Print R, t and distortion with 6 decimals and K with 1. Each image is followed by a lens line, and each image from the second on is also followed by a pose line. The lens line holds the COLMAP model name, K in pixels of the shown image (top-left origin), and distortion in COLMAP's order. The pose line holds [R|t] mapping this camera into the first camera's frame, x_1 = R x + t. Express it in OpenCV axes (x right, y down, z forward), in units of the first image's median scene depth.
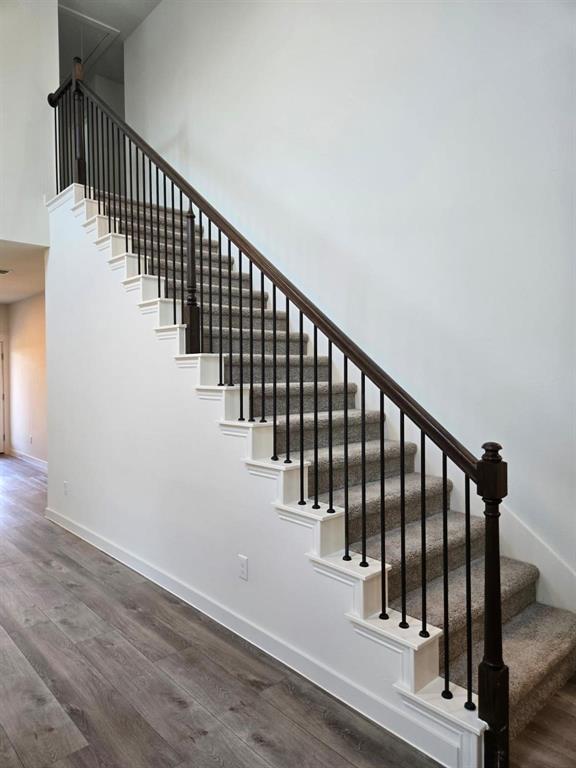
lens RADIAL K [[525.1, 0, 288.0], [0, 525.1, 384.0], [0, 0, 1]] dist [0.080021, -0.073632]
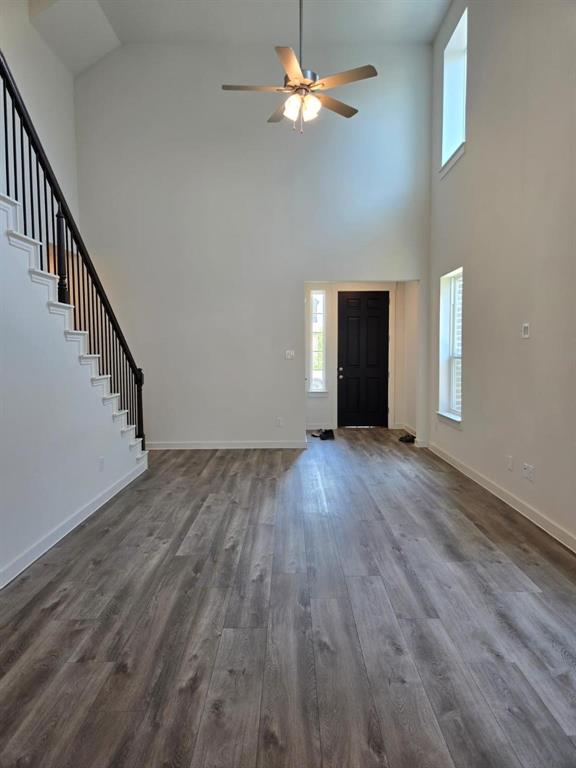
lens RADIAL K [[525.1, 0, 288.0], [0, 525.1, 384.0], [0, 0, 1]] dist [0.080021, -0.073632]
pose [[-0.746068, -0.025797, 0.665369, -1.520961], [0.034999, 0.996349, 0.077873, -0.014847], [-0.664949, 0.081386, -0.742441, 1.704290]]
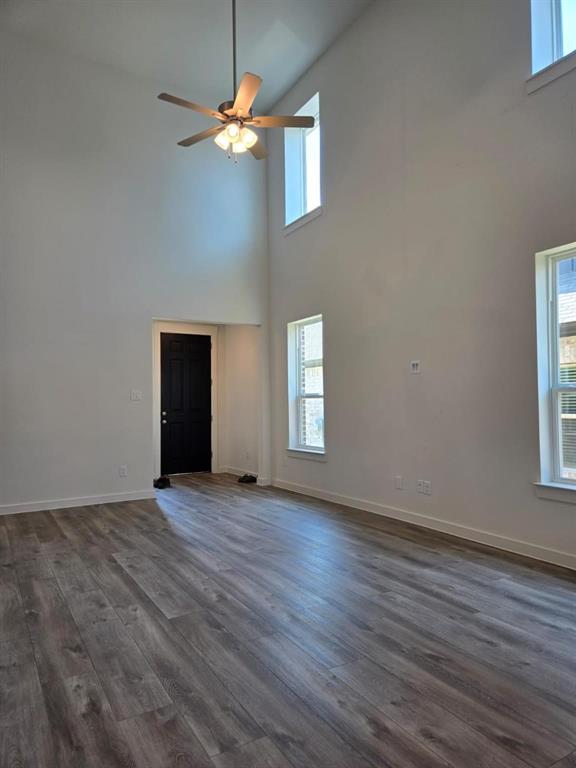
lens RADIAL K [[525.1, 0, 288.0], [0, 525.1, 384.0], [0, 0, 1]] dist [0.080021, -0.073632]
pose [[-0.980378, 0.033326, 0.194287, -0.982776], [0.031813, 0.999434, -0.010900, 0.036018], [-0.194540, -0.004505, -0.980884, 1.939191]]
